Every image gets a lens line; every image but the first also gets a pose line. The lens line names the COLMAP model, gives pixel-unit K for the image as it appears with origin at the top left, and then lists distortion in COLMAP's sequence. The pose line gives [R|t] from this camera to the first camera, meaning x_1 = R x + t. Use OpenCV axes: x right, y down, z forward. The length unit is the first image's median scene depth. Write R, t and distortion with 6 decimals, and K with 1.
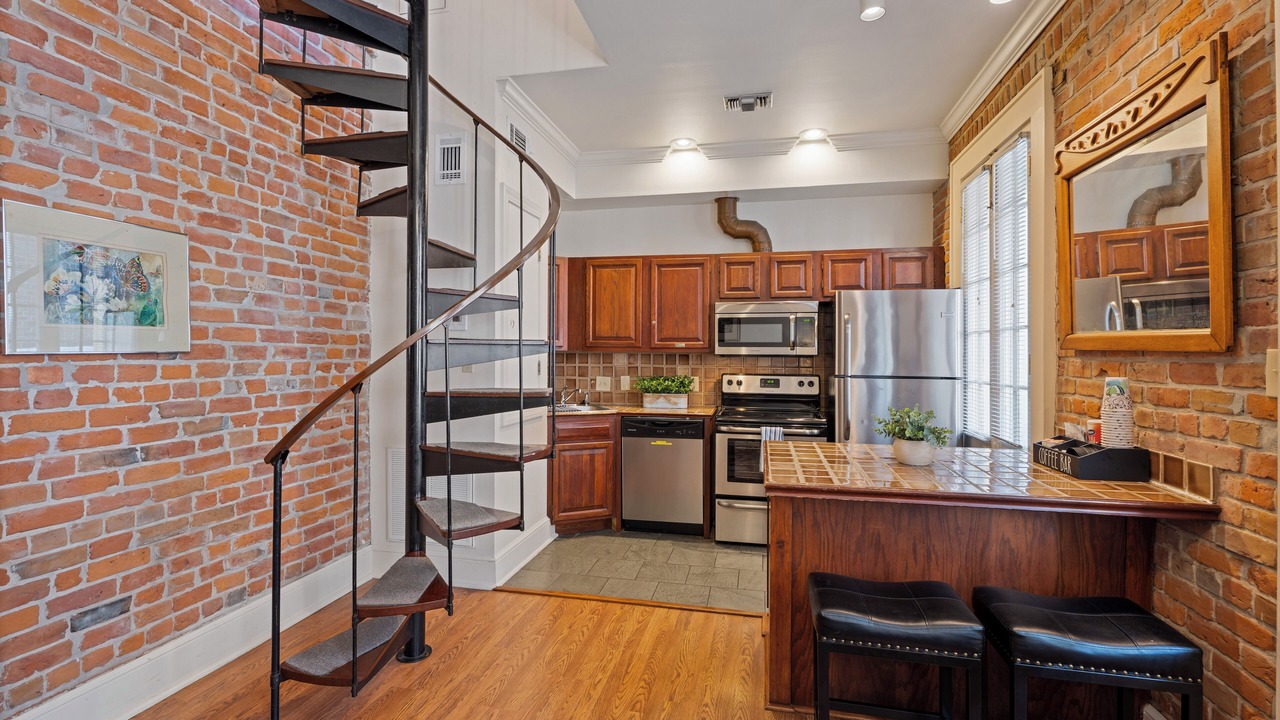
lens RADIAL K [[580.1, 0, 644.1], [0, 580.1, 352.5], [0, 0, 1]] dist [0.003090, -0.000513]
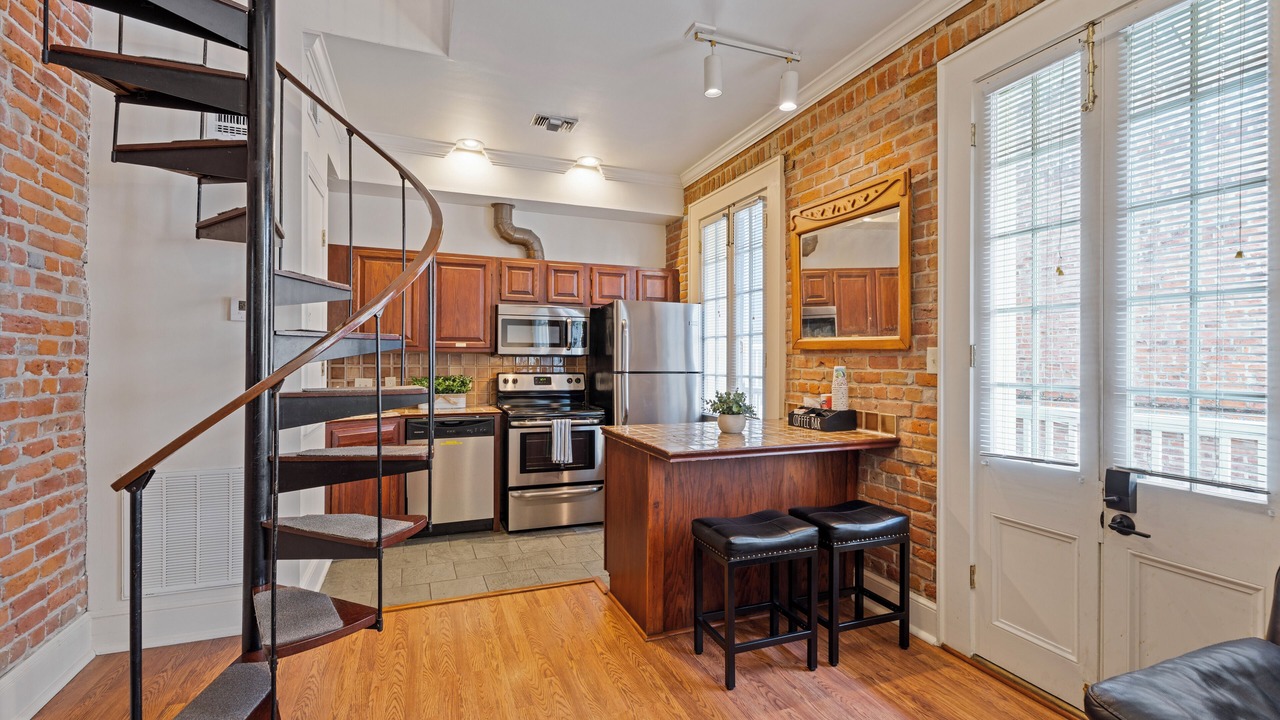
lens RADIAL K [[565.6, 0, 659.6], [0, 565.6, 359.3], [0, 0, 1]] dist [0.000548, 0.000054]
pose [[0.820509, -0.001135, 0.571632, -0.318641], [-0.001063, 0.999993, 0.003510, 0.012864], [-0.571632, -0.003488, 0.820502, 0.009683]]
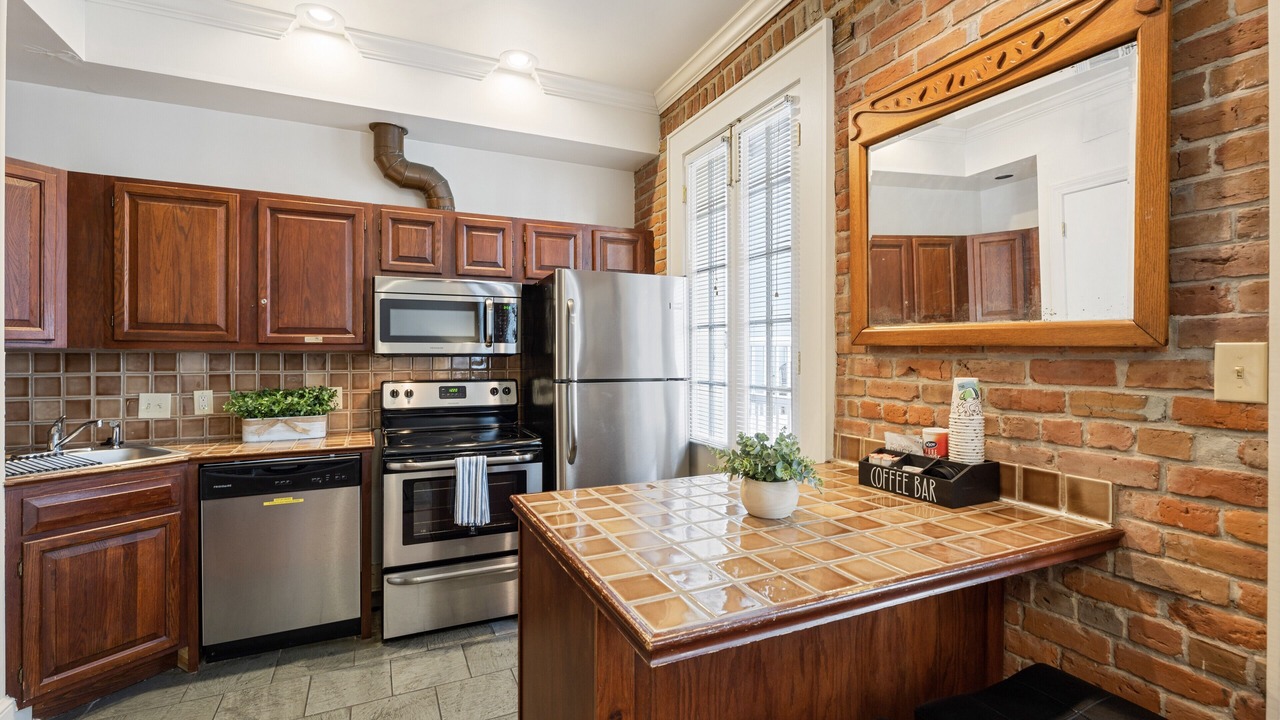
lens RADIAL K [[580.1, 0, 644.1], [0, 580.1, 352.5], [0, 0, 1]] dist [0.003090, -0.000513]
pose [[0.804803, -0.004841, 0.593522, -0.036239], [0.003385, 0.999988, 0.003566, 0.001172], [-0.593532, -0.000861, 0.804810, 0.406638]]
